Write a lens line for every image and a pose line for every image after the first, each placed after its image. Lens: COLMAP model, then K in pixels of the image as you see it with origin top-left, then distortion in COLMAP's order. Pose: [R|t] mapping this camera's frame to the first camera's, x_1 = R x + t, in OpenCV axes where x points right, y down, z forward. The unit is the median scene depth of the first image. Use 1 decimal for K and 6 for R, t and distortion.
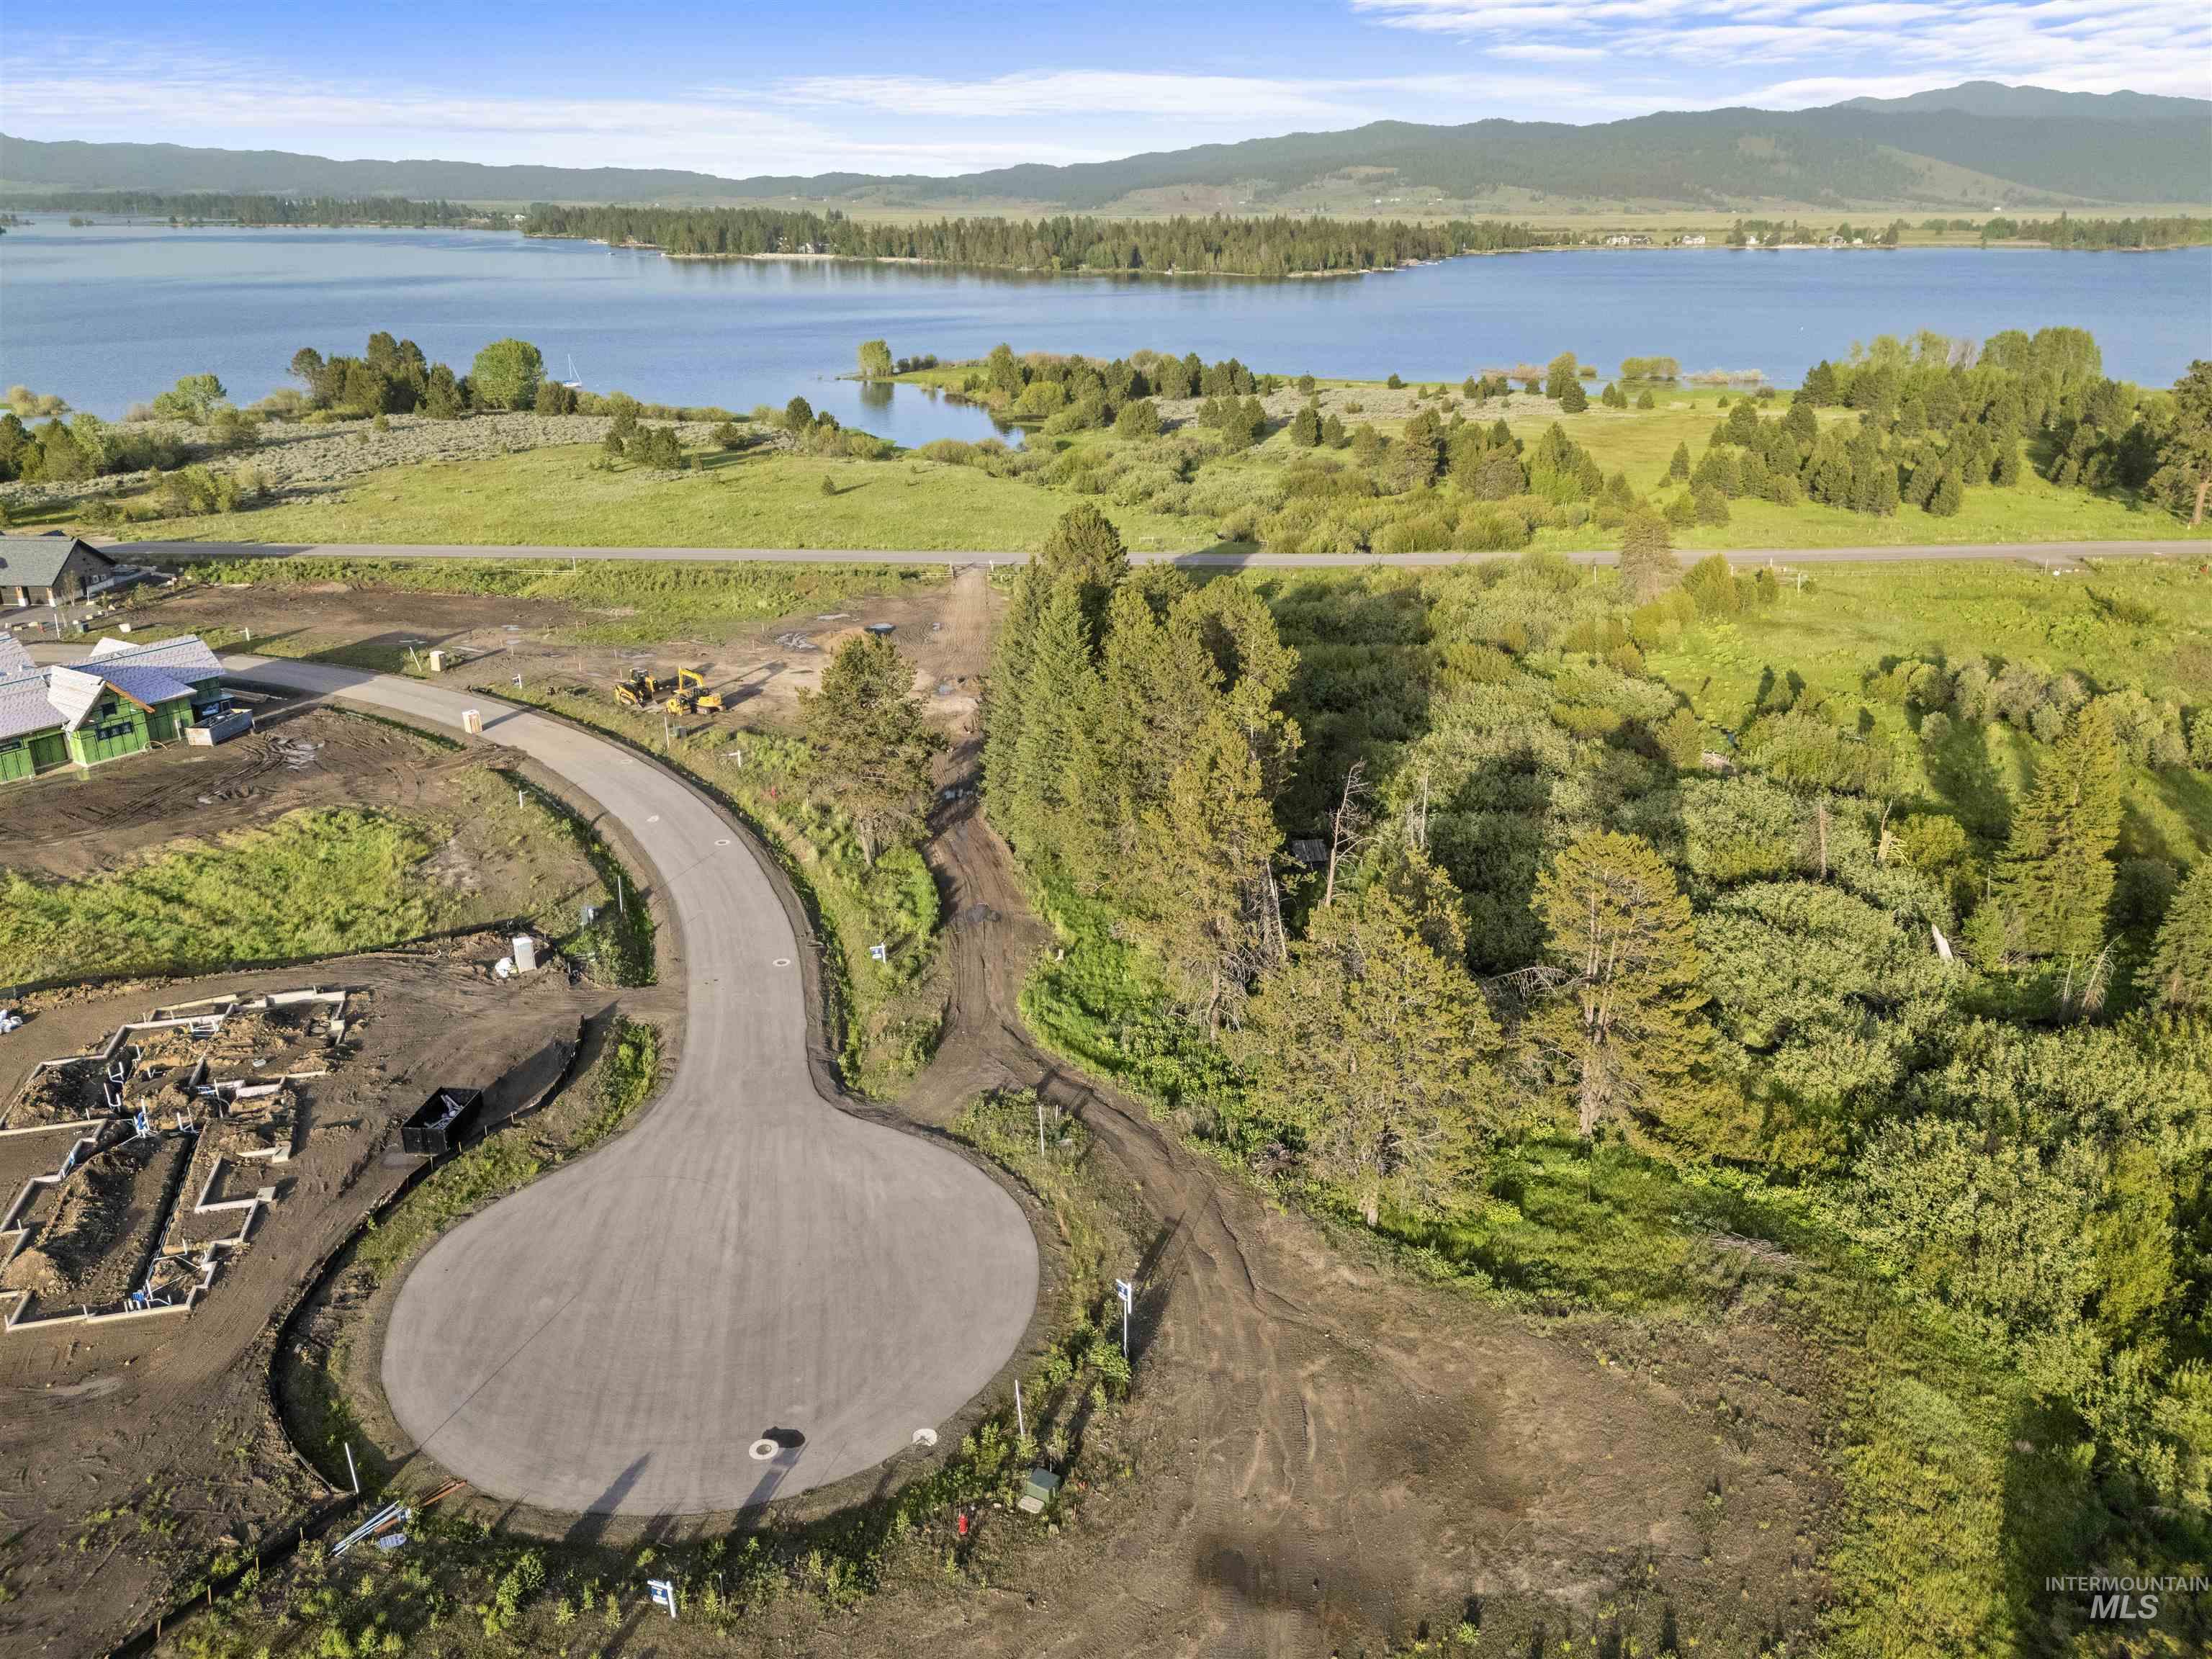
lens RADIAL K [[1613.7, 0, 1112.9], [0, 1613.7, 828.0], [0, 0, 1]] dist [0.067839, -0.063524]
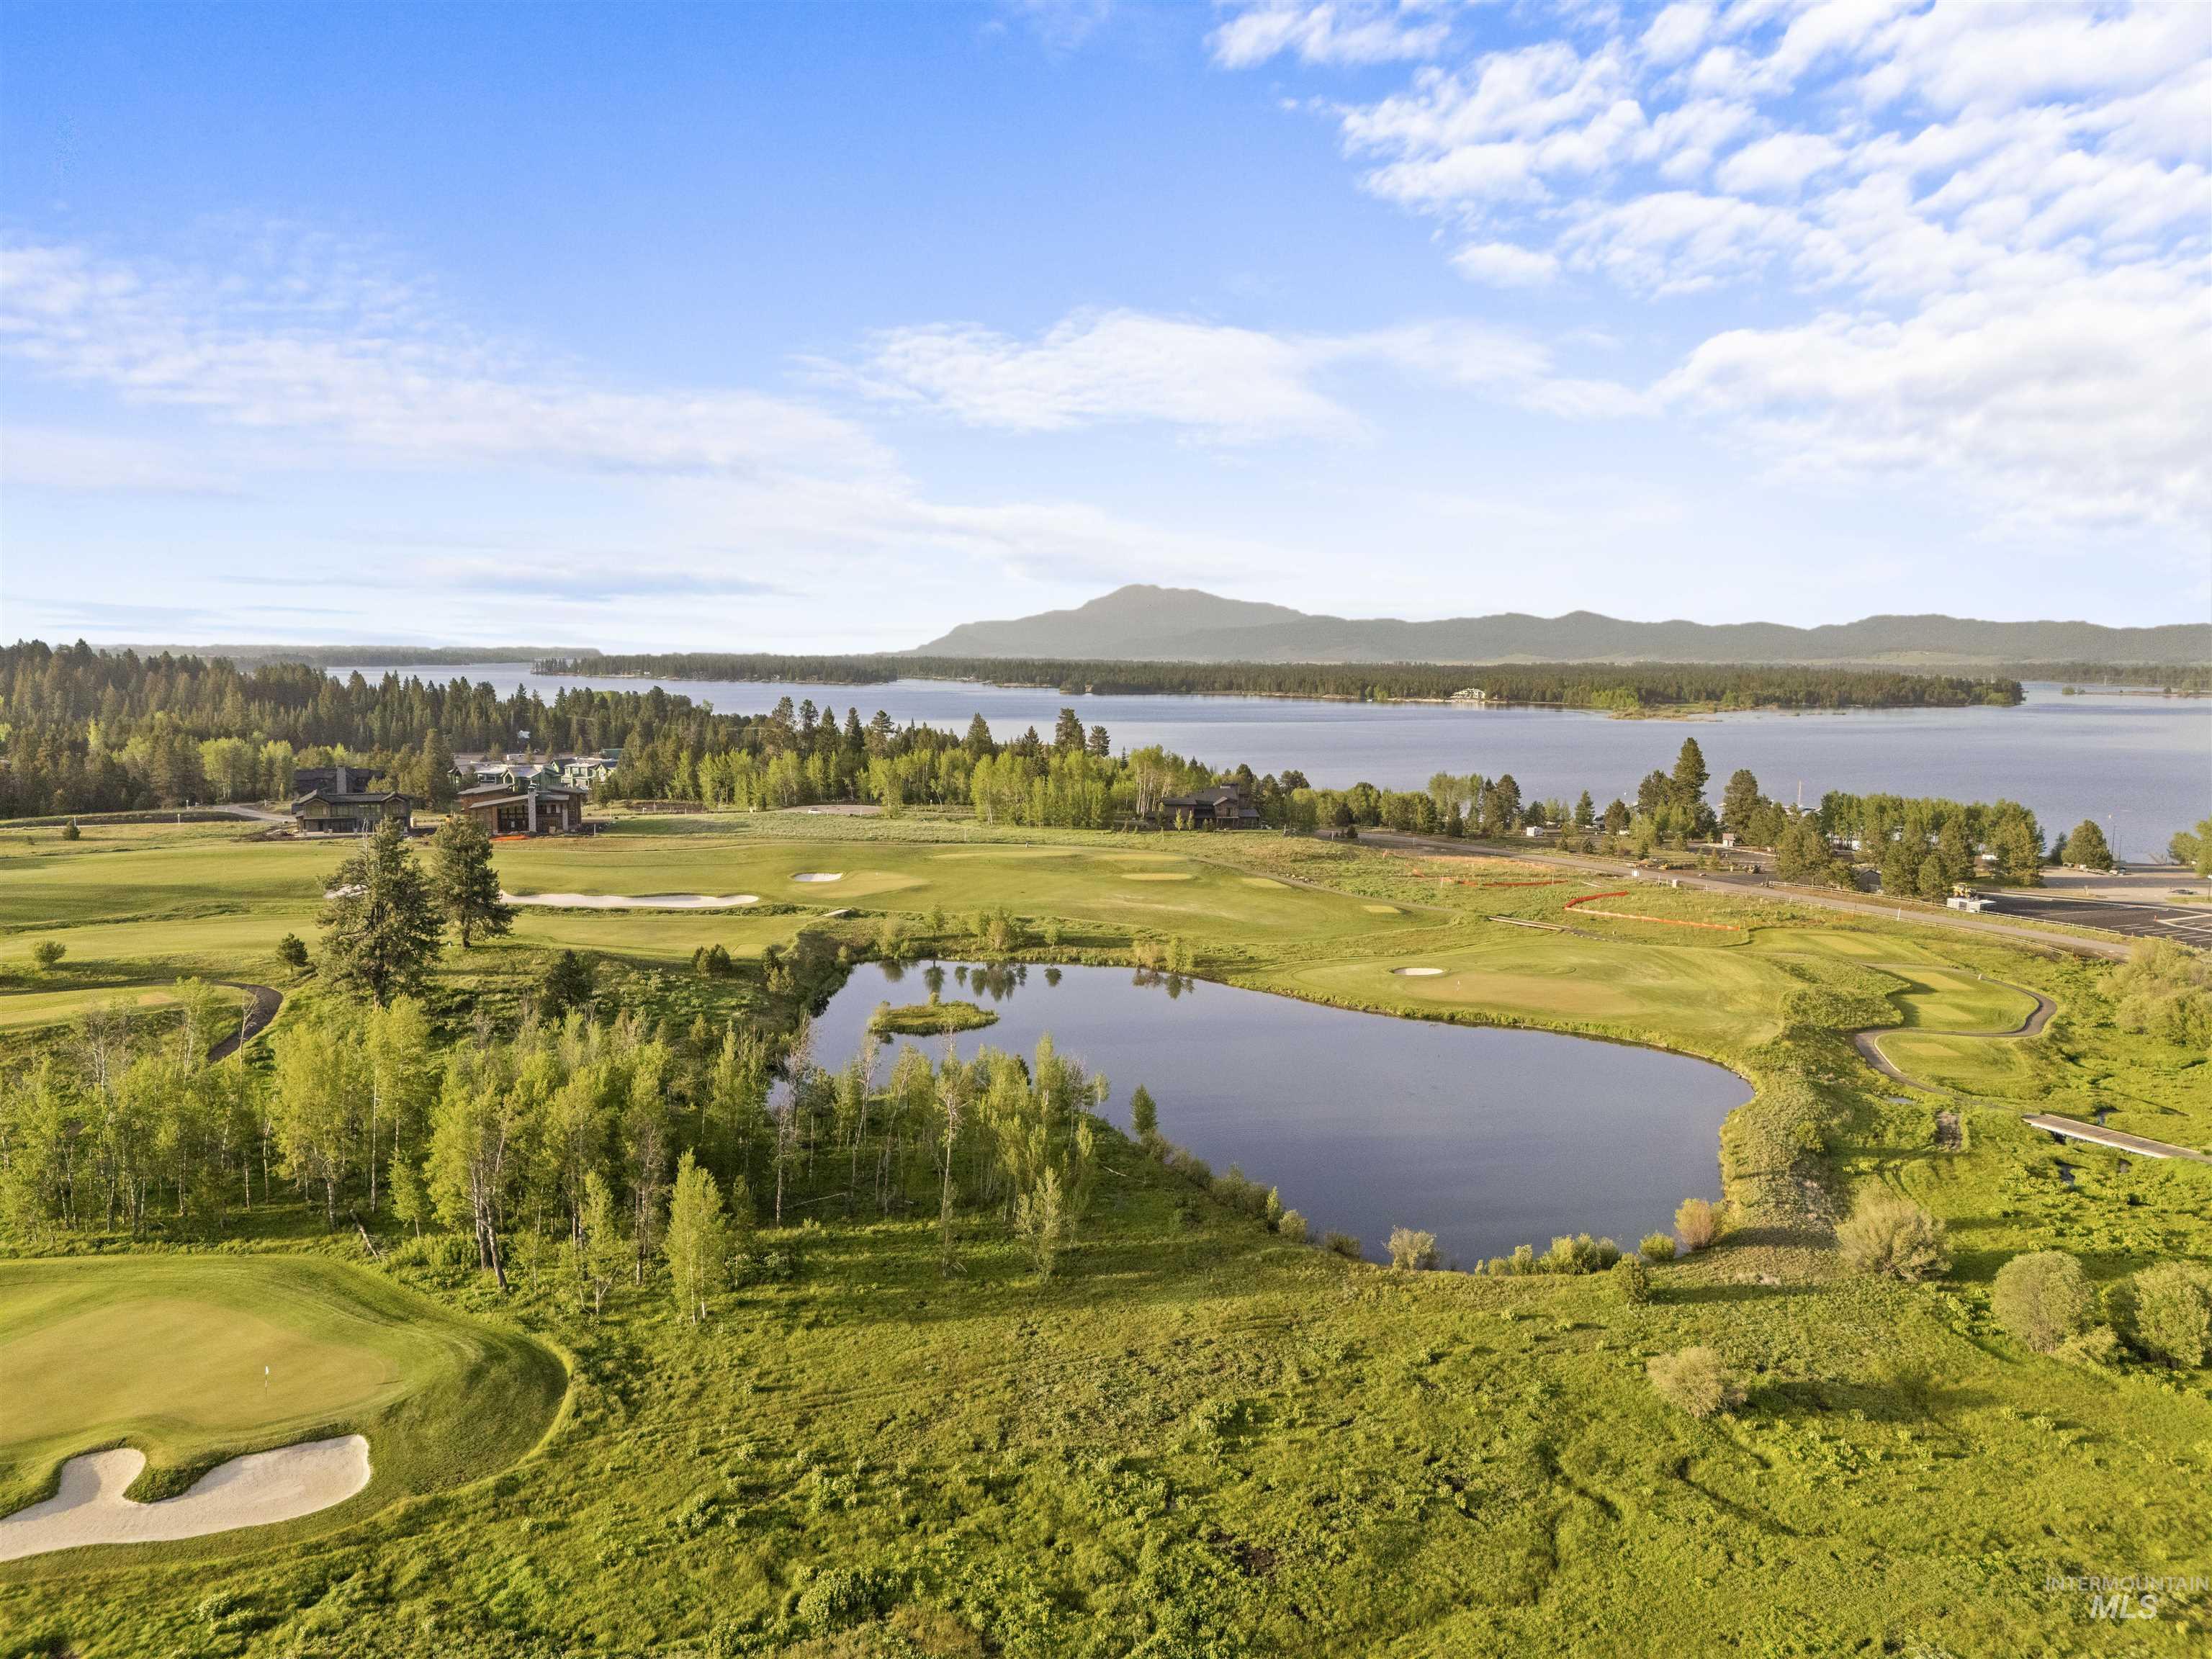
lens RADIAL K [[1613.7, 0, 1092.8], [0, 1613.7, 836.5], [0, 0, 1]] dist [0.067839, -0.063524]
pose [[0.523458, 0.097995, -0.846397, -0.949833], [-0.315087, 0.945210, -0.085432, 0.159168], [0.791651, 0.311409, 0.525655, -0.481731]]
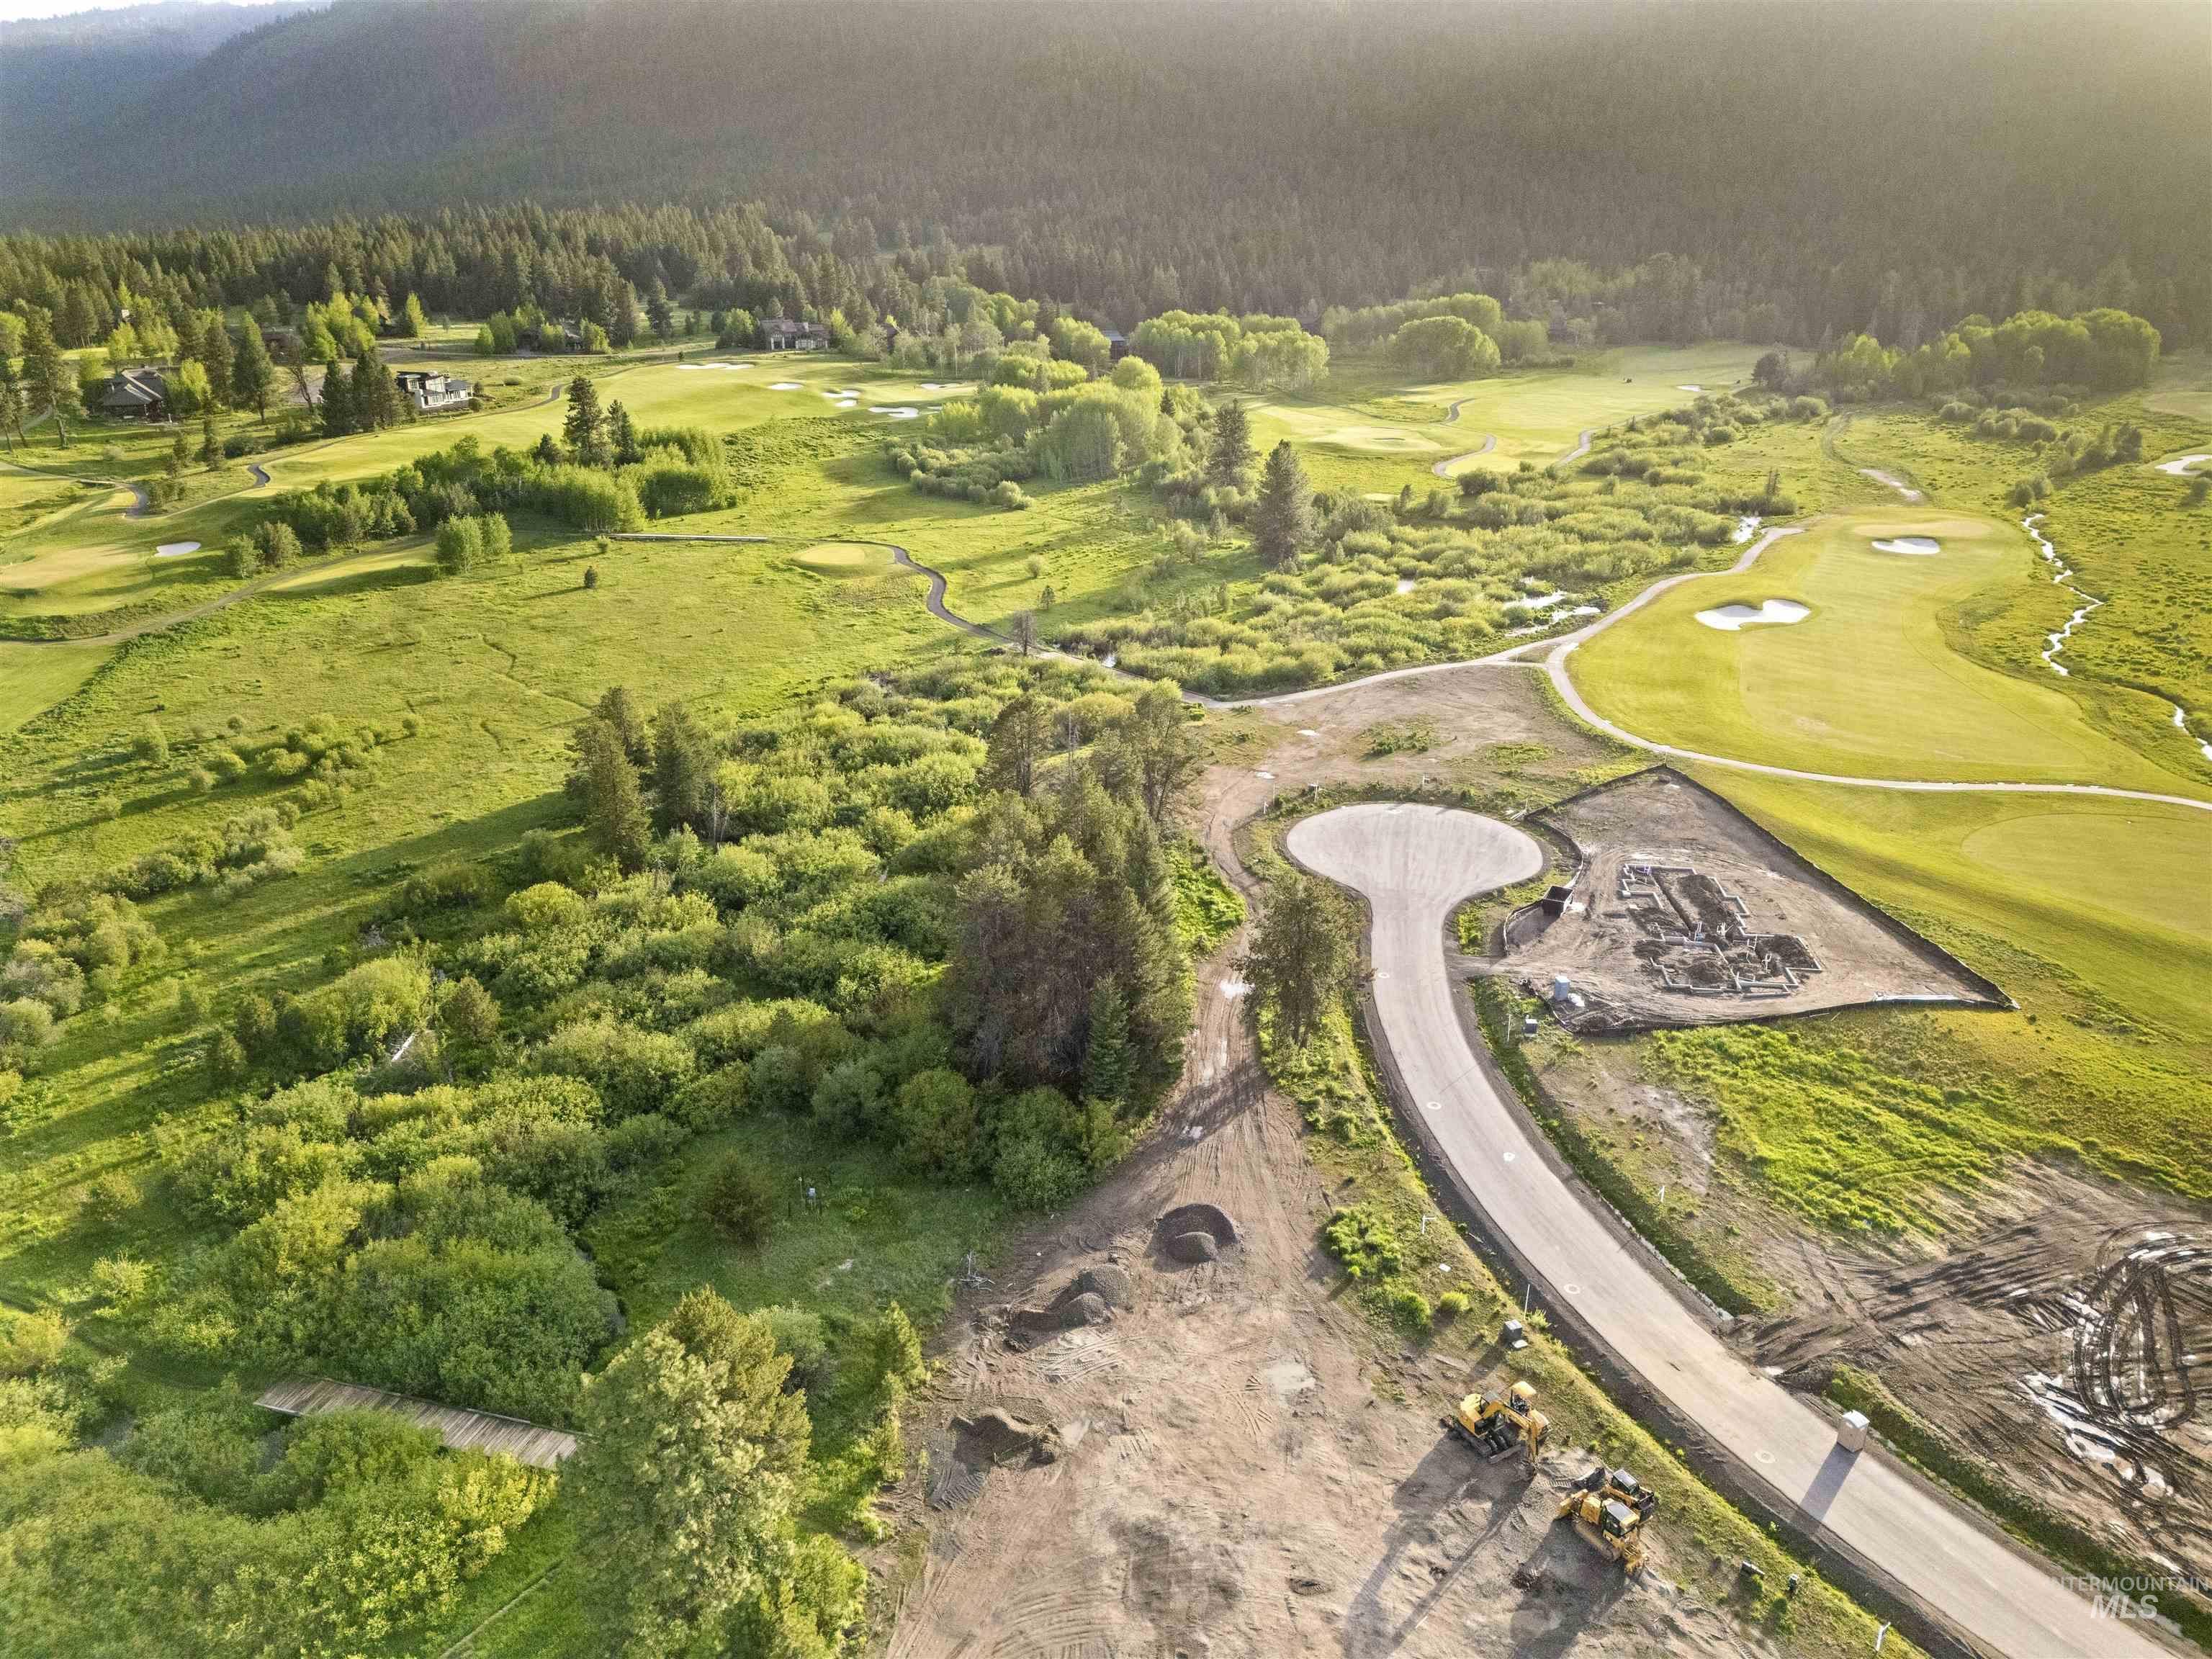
lens RADIAL K [[1613.7, 0, 1101.8], [0, 1613.7, 831.6], [0, 0, 1]] dist [0.067839, -0.063524]
pose [[-0.929879, -0.135829, 0.341870, -0.324626], [0.125361, 0.756703, 0.641627, -0.711344], [-0.345845, 0.639493, -0.686615, 1.453476]]
